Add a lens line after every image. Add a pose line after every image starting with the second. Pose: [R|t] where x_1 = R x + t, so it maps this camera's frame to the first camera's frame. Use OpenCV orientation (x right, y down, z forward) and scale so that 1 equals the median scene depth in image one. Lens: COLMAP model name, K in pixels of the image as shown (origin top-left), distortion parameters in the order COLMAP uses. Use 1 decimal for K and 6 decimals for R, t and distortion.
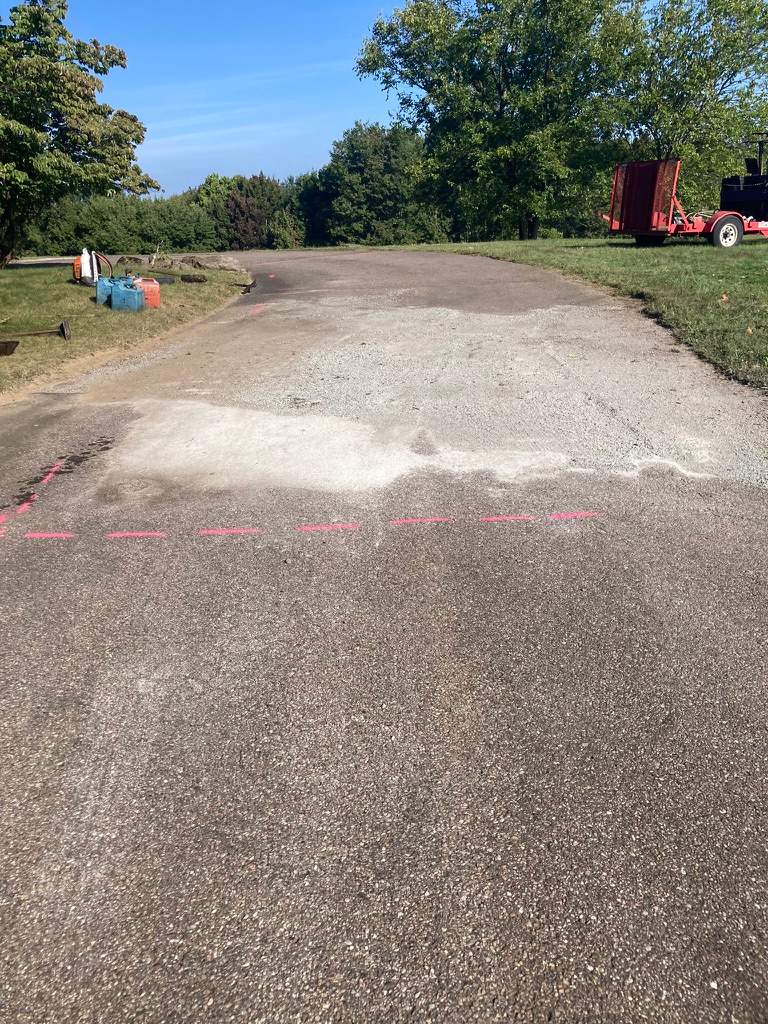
lens RADIAL K [[827.6, 0, 383.8], [0, 827.6, 512.2], [0, 0, 1]] dist [0.010636, 0.009392]
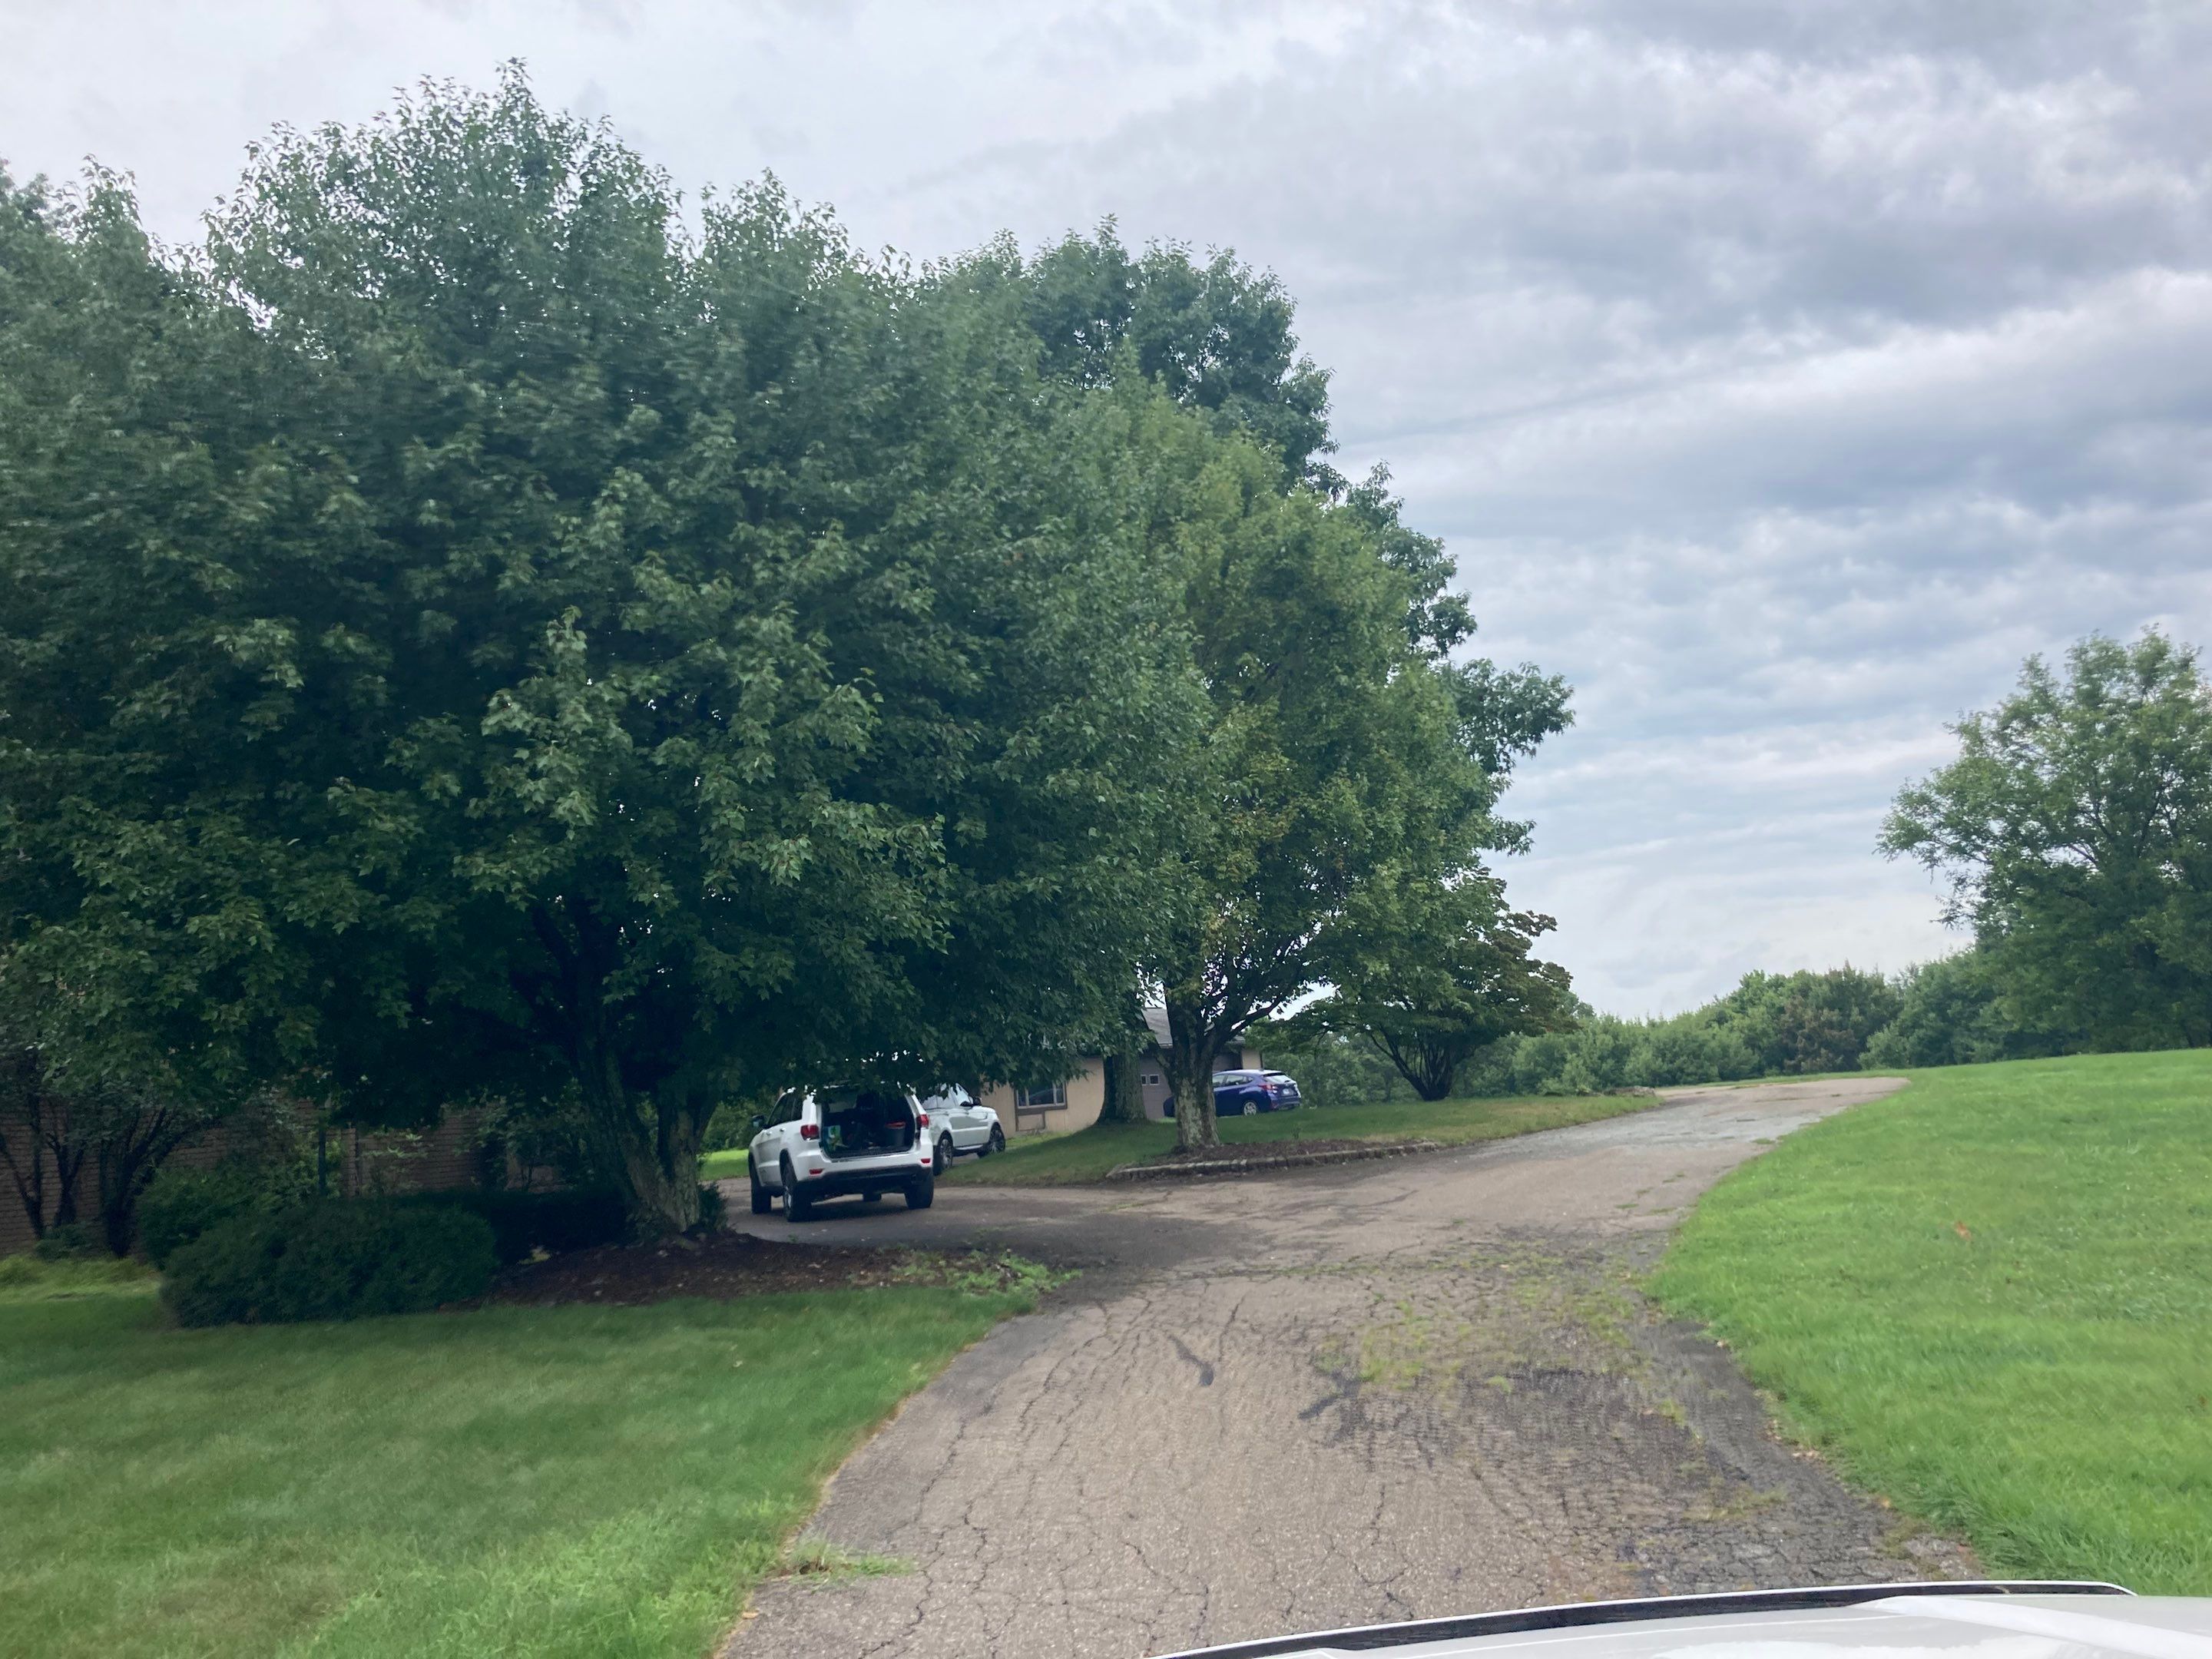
lens RADIAL K [[1826.2, 0, 1134.7], [0, 1826.2, 774.9], [0, 0, 1]] dist [0.004048, -0.002281]
pose [[0.855684, -0.124507, -0.502297, 0.222157], [-0.128325, 0.889260, -0.439033, 0.210353], [0.501335, 0.440131, 0.744948, -0.578587]]
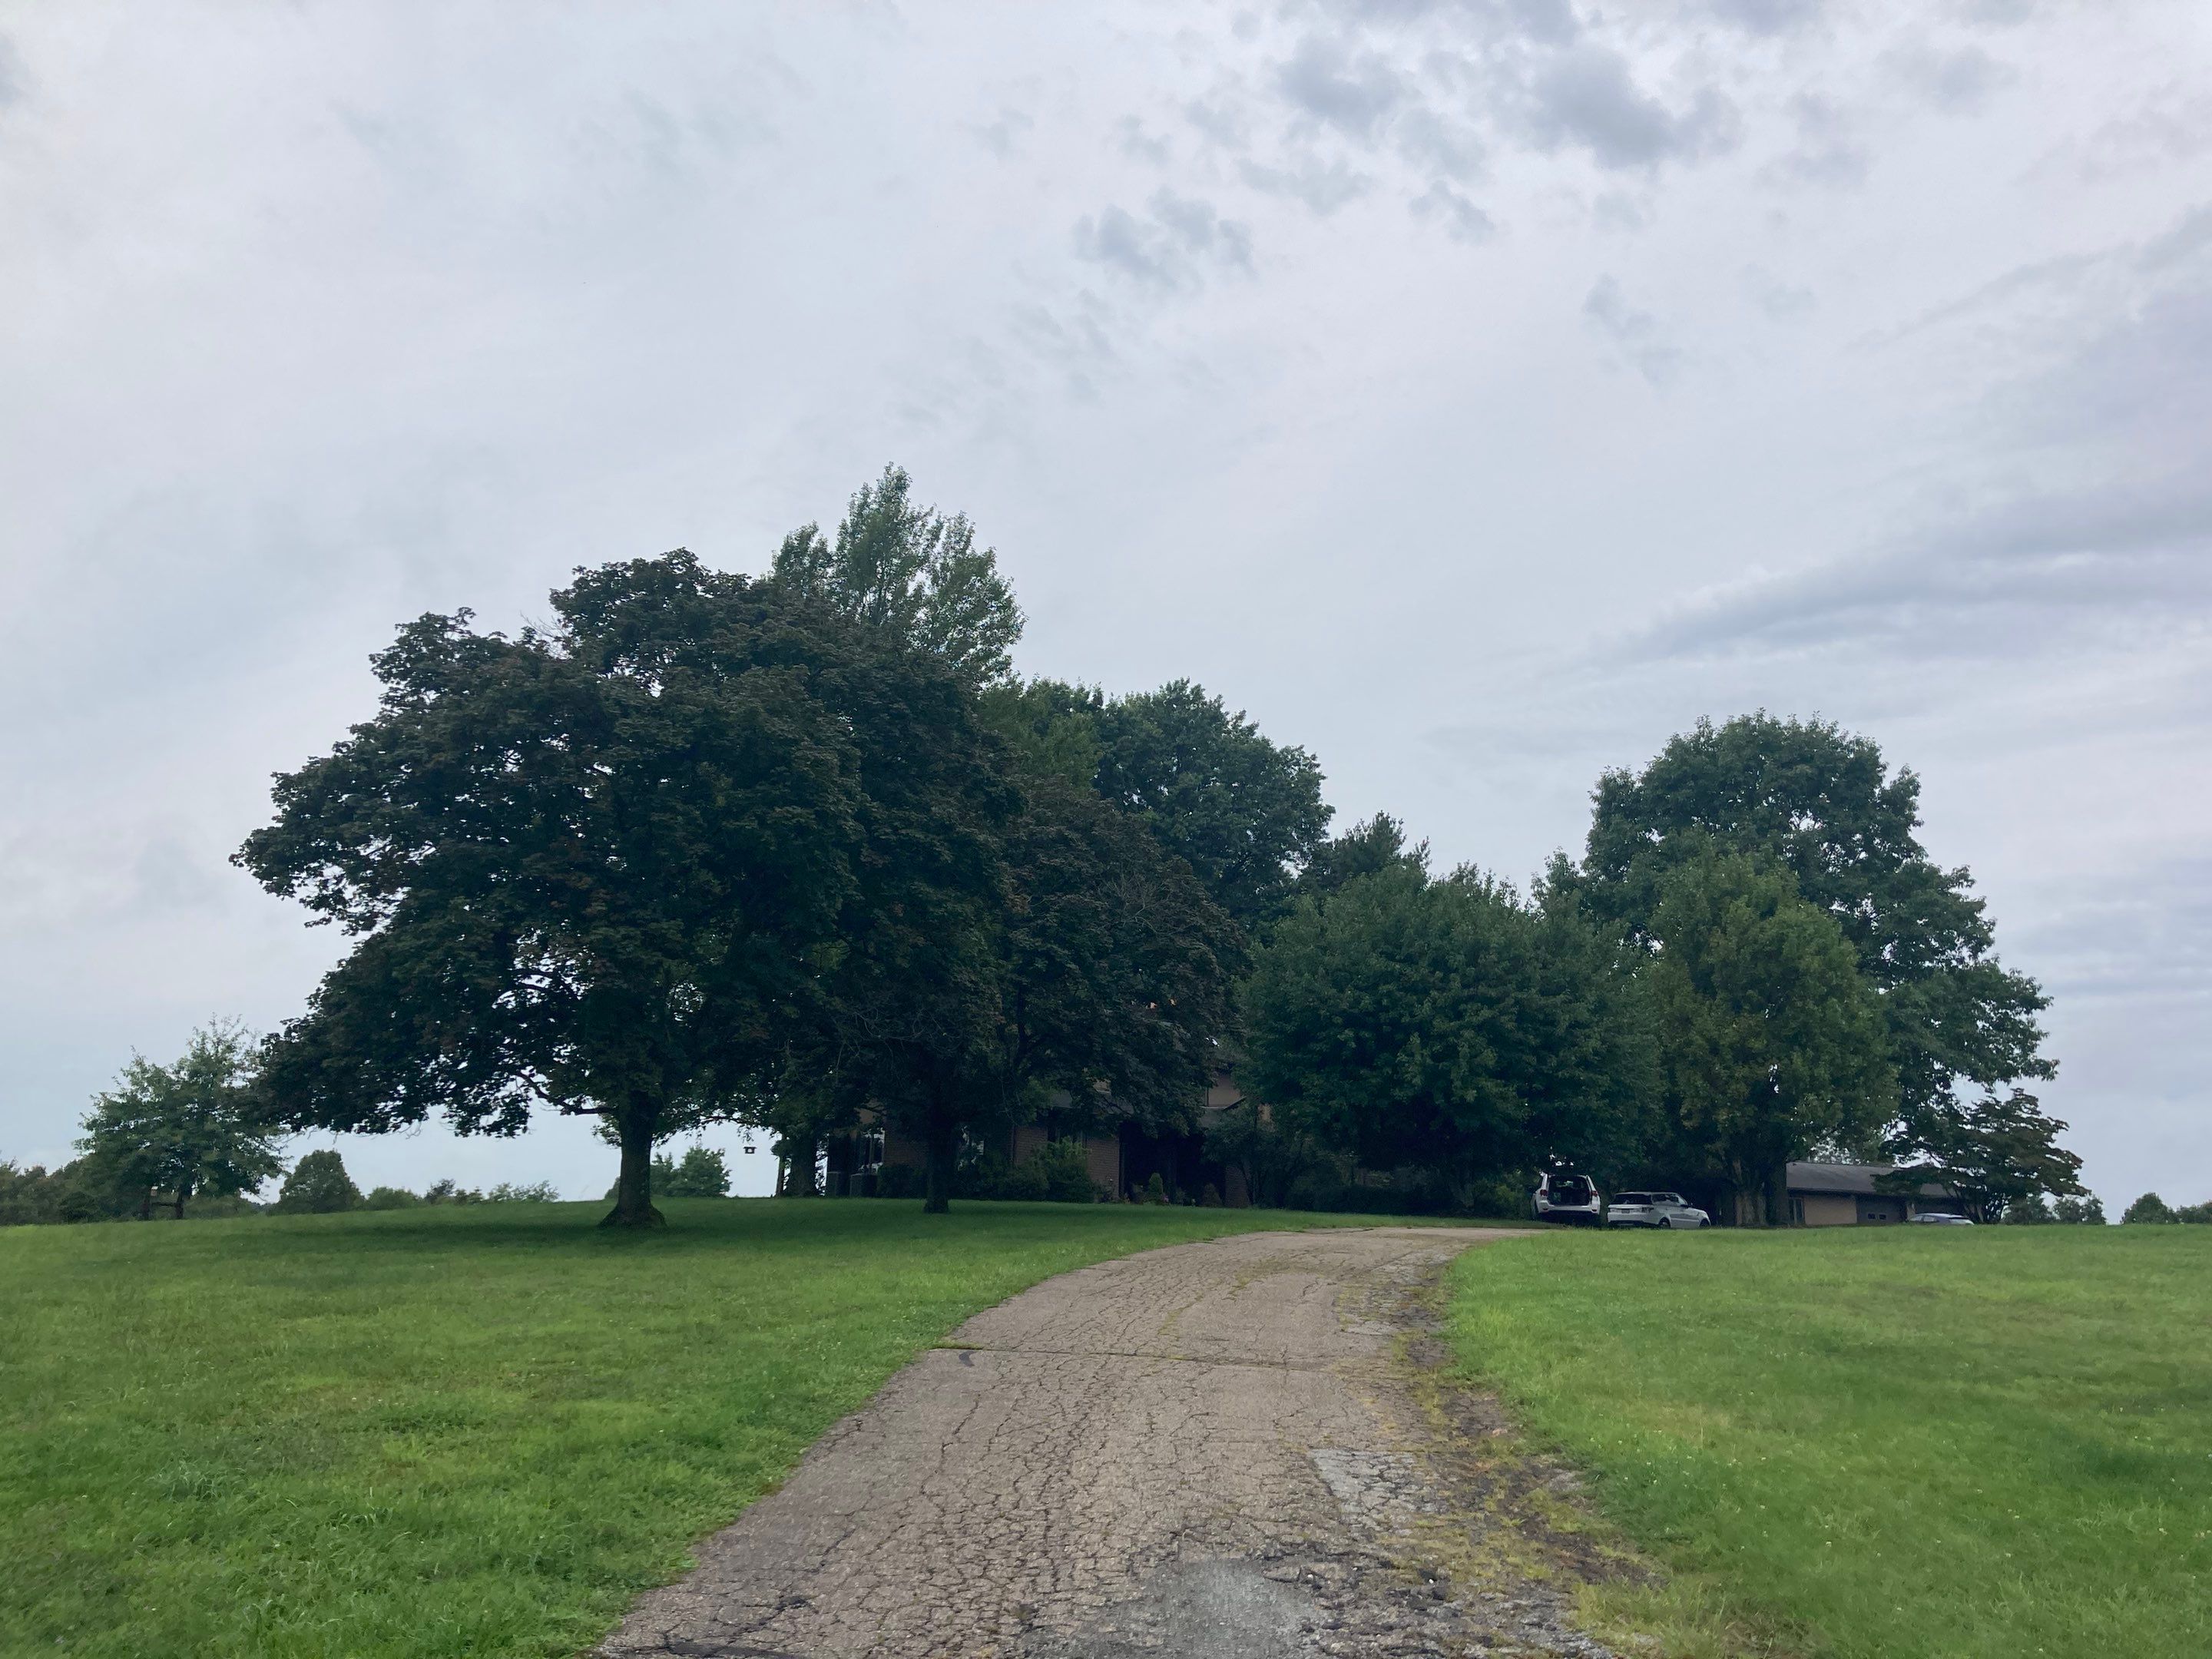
lens RADIAL K [[1814.2, 0, 1103.8], [0, 1814.2, 820.0], [0, 0, 1]] dist [0.015249, -0.004368]
pose [[0.476811, -0.159190, -0.864471, 1.051042], [-0.345156, 0.870566, -0.350687, 0.467189], [0.808405, 0.465589, 0.360150, -1.142530]]
